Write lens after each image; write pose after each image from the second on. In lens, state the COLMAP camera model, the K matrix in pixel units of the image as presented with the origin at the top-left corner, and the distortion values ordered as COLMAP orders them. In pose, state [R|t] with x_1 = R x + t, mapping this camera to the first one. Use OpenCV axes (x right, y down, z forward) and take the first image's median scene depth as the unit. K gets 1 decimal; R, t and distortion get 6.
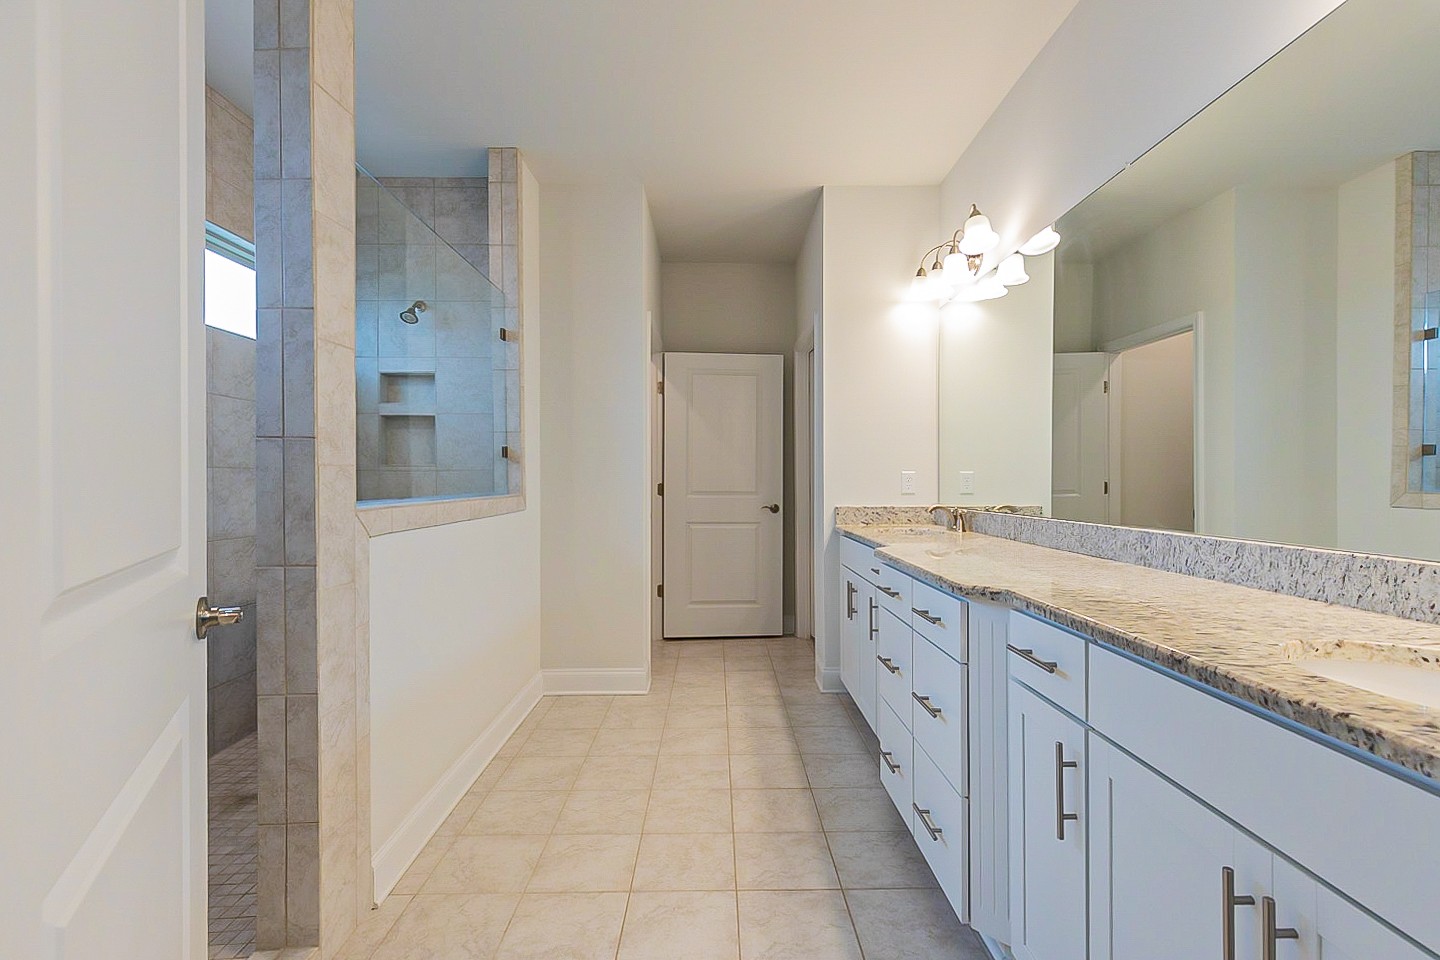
lens RADIAL K [[653.1, 0, 716.1], [0, 653.1, 482.0], [0, 0, 1]] dist [0.009010, -0.001949]
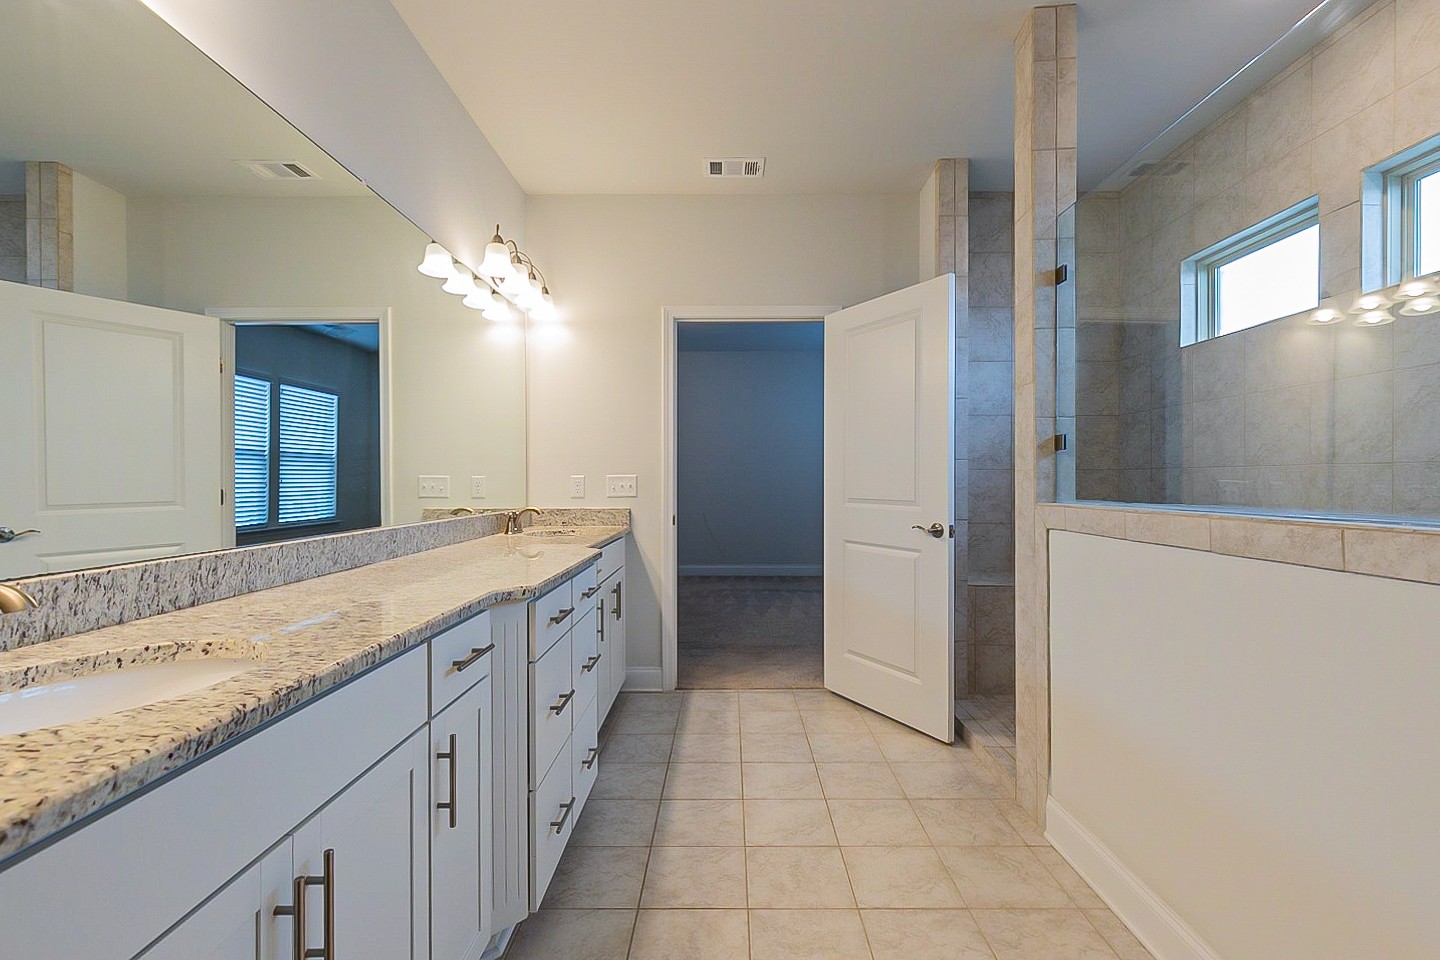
lens RADIAL K [[653.1, 0, 723.6], [0, 653.1, 482.0], [0, 0, 1]] dist [0.009010, -0.001949]
pose [[-0.999928, 0.007142, 0.009669, 0.045380], [0.007175, 0.999969, 0.003326, -0.006621], [-0.009645, 0.003395, -0.999948, 1.827885]]
